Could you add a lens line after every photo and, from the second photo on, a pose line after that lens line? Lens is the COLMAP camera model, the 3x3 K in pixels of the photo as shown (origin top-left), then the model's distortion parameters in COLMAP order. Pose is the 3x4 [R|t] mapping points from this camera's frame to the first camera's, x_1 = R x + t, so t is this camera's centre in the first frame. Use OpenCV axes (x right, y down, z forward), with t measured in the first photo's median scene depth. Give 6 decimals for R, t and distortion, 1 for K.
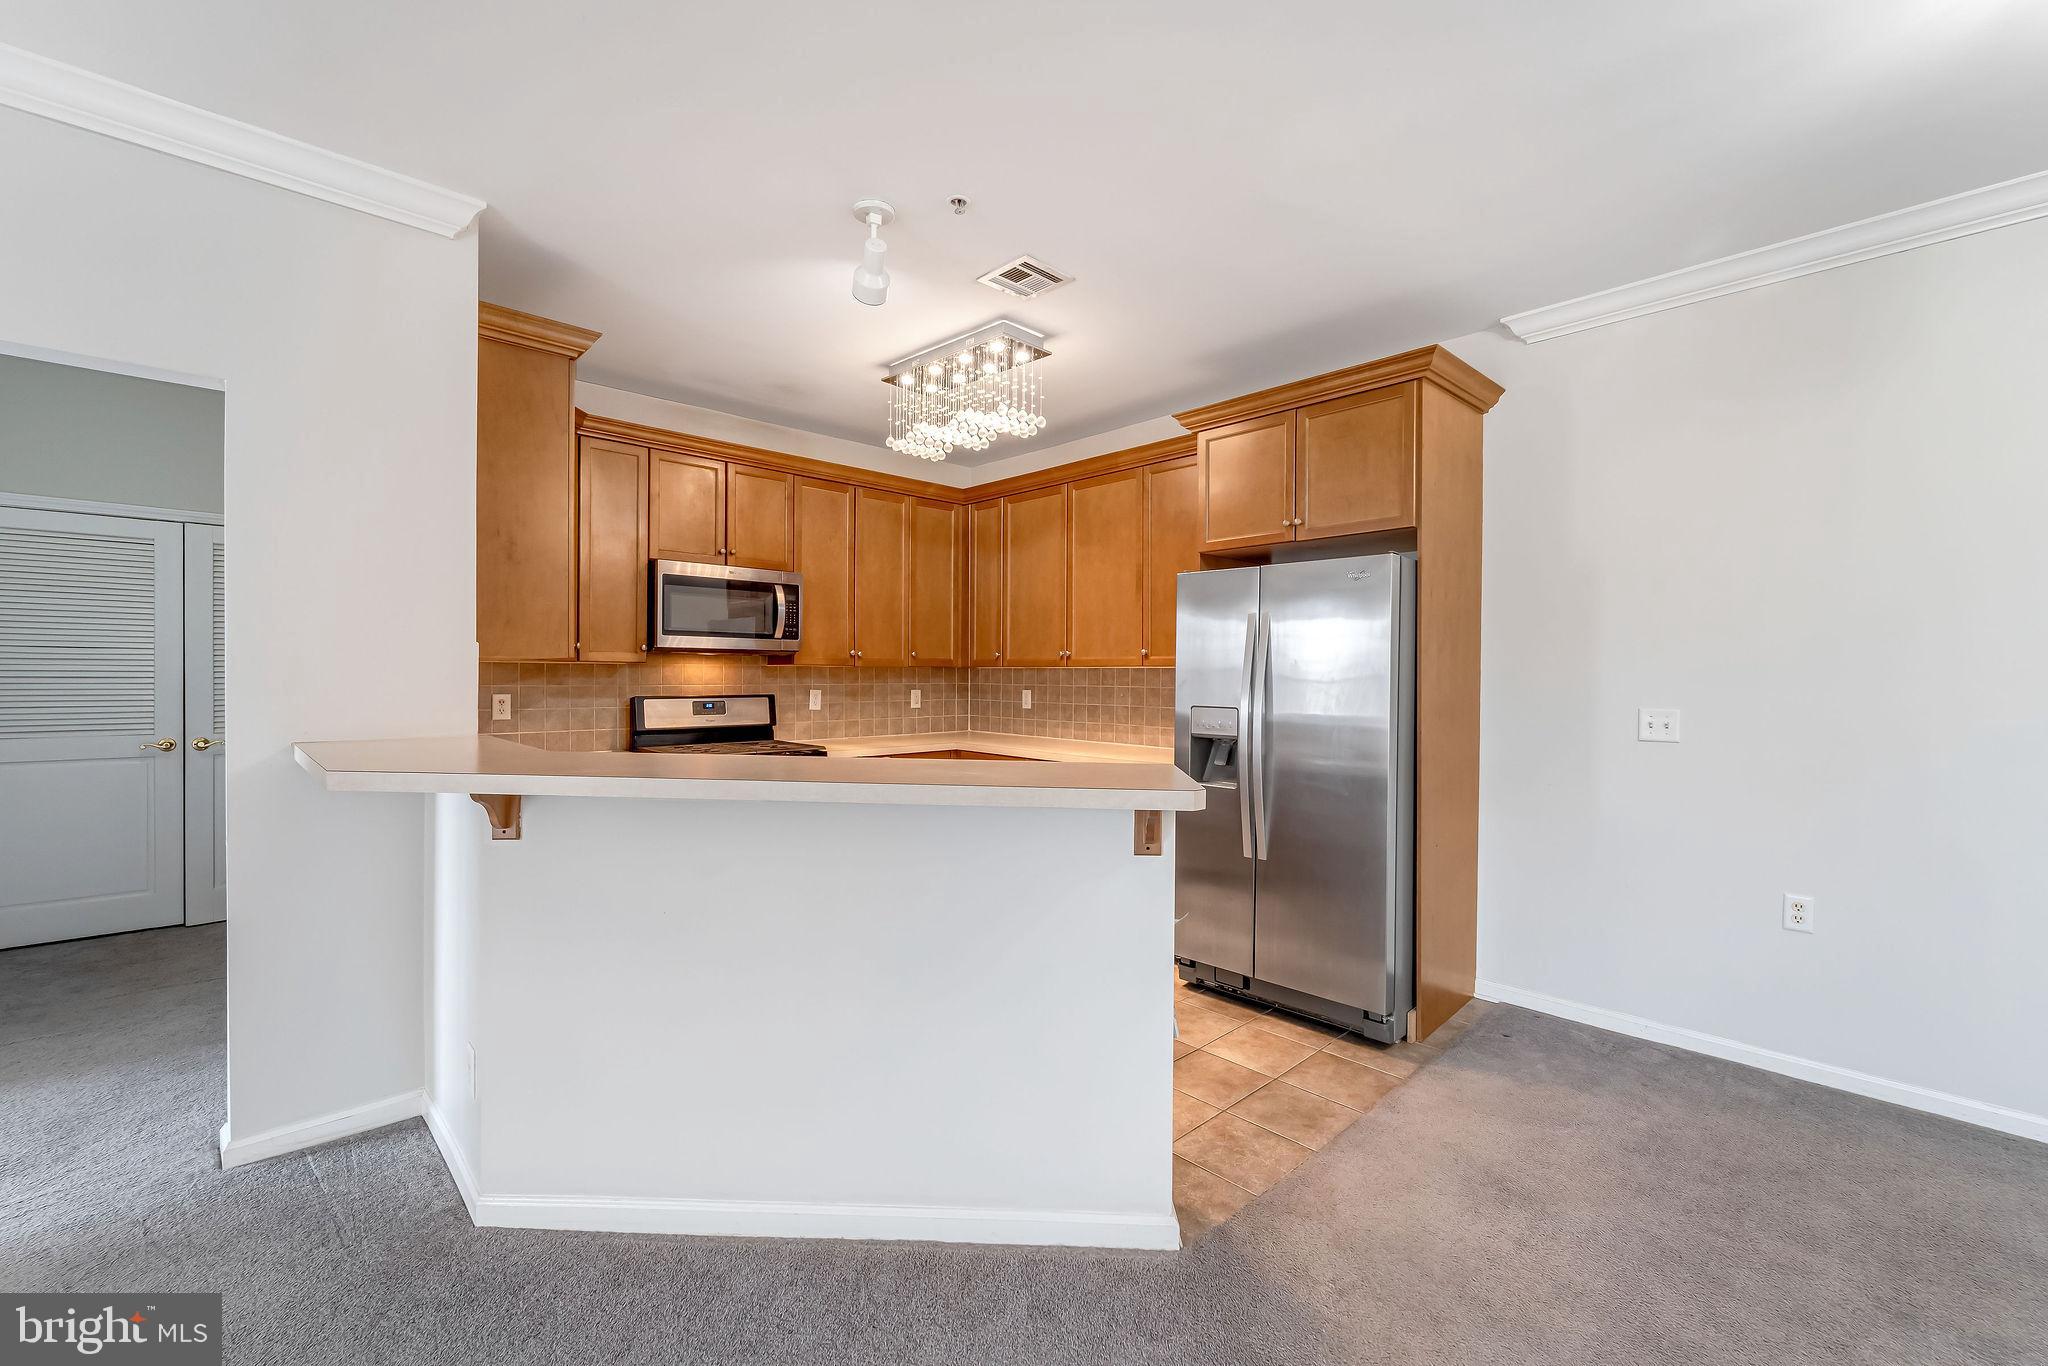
lens RADIAL K [[858.5, 0, 1002.2], [0, 858.5, 684.5], [0, 0, 1]] dist [-0.001581, -0.000273]
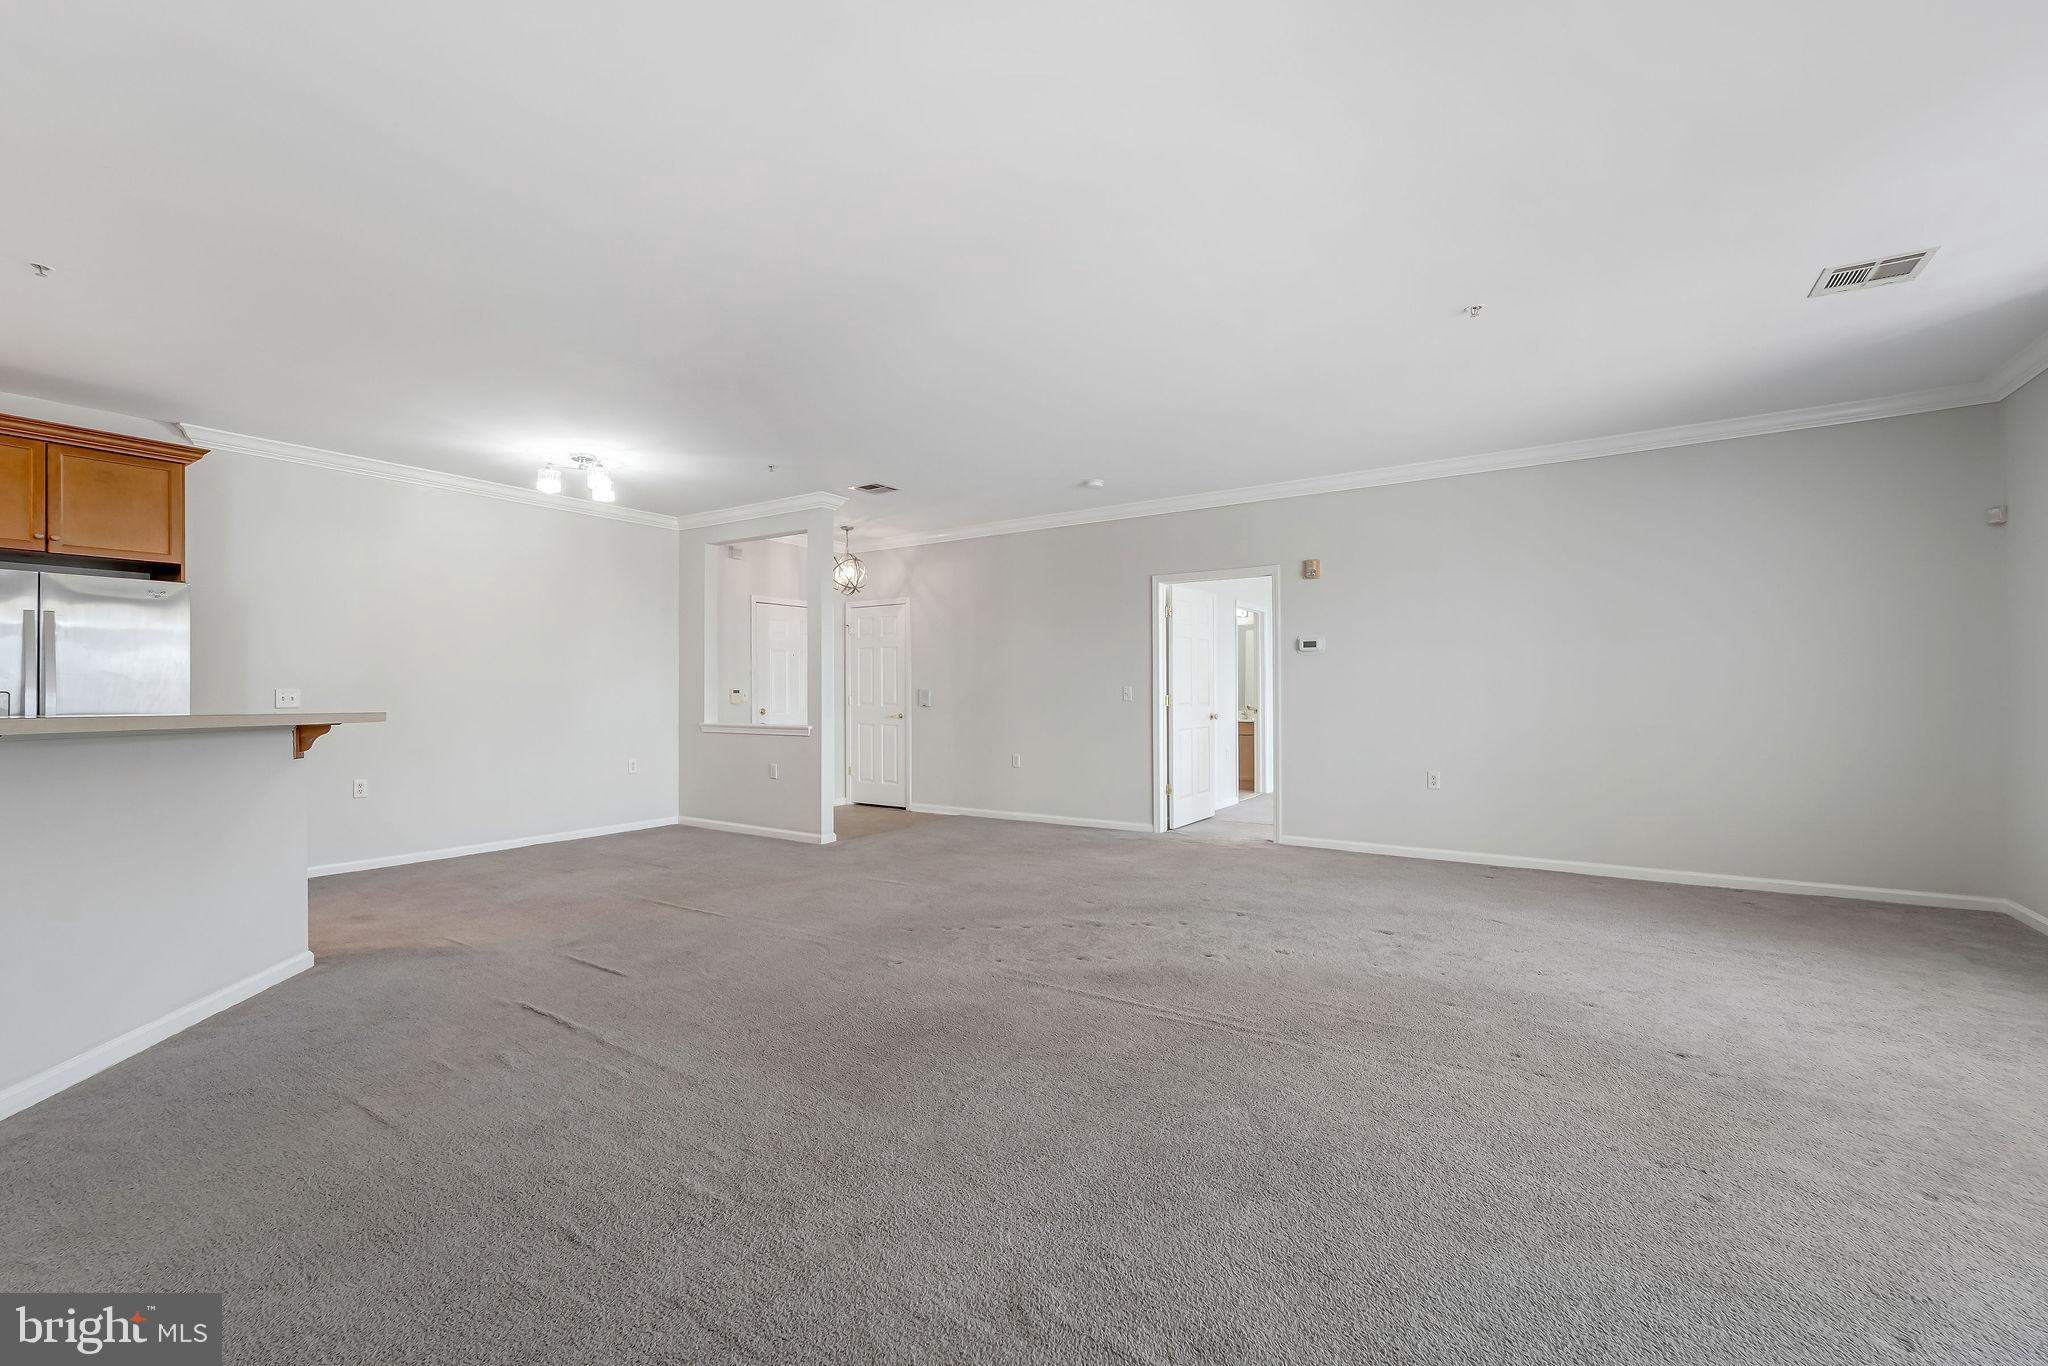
lens RADIAL K [[847.4, 0, 1027.5], [0, 847.4, 716.0], [0, 0, 1]] dist [-0.000264, -0.000443]
pose [[-0.234129, -0.029053, 0.971771, -0.885934], [0.013597, 0.999358, 0.033153, 0.032411], [-0.972110, 0.020975, -0.233583, -0.042638]]
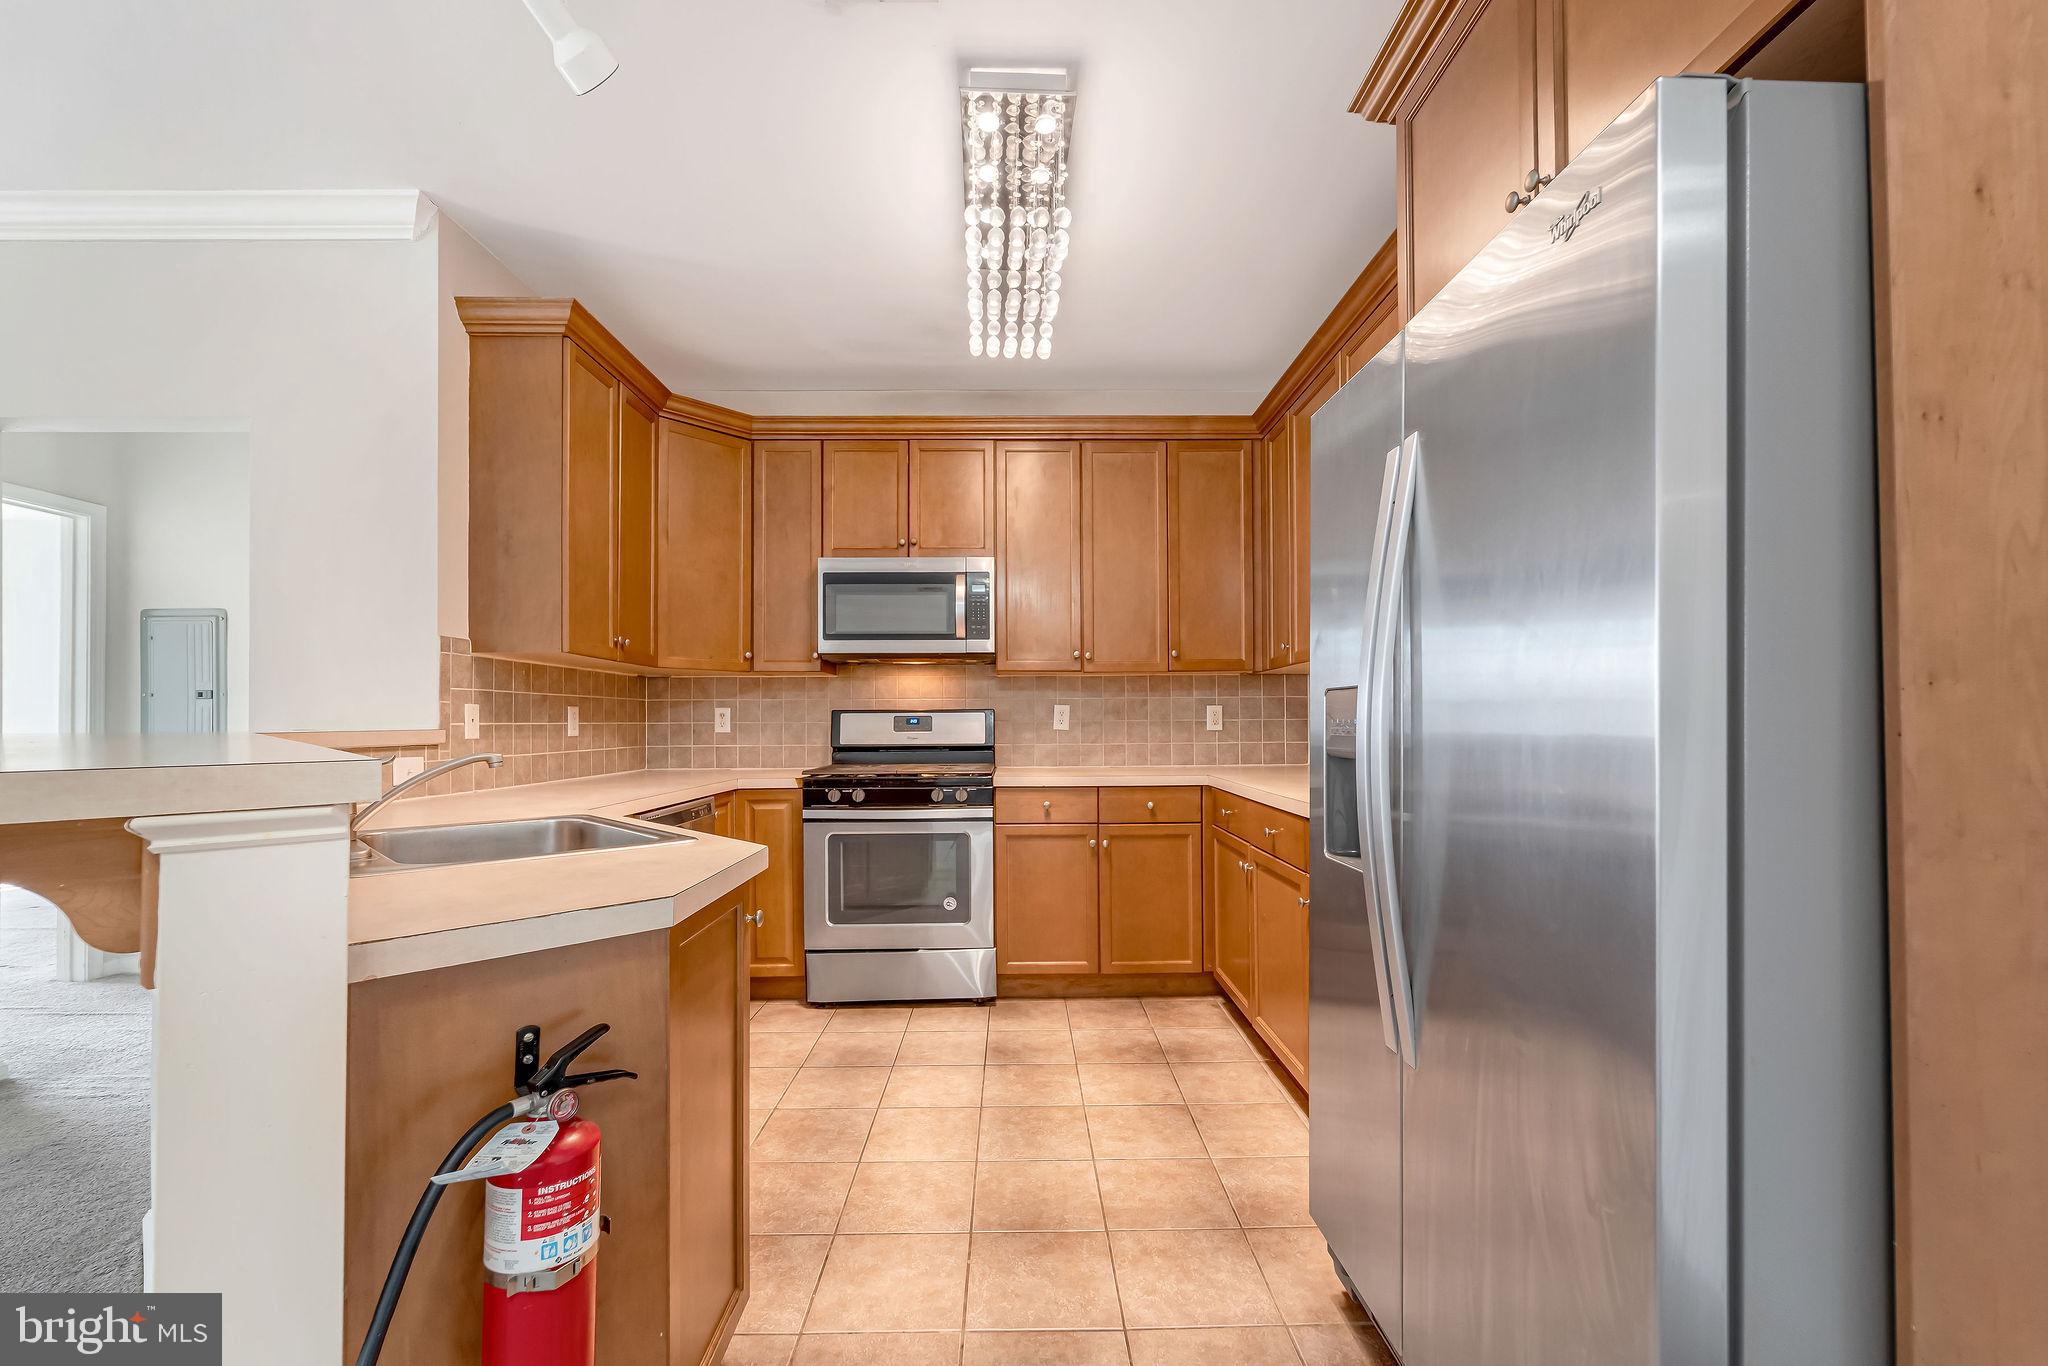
lens RADIAL K [[847.4, 0, 1027.5], [0, 847.4, 716.0], [0, 0, 1]] dist [-0.000264, -0.000443]
pose [[0.747828, -0.012938, -0.663767, 0.340962], [-0.001070, 0.999785, -0.020694, 0.039144], [0.663892, 0.016186, 0.747653, 0.447471]]
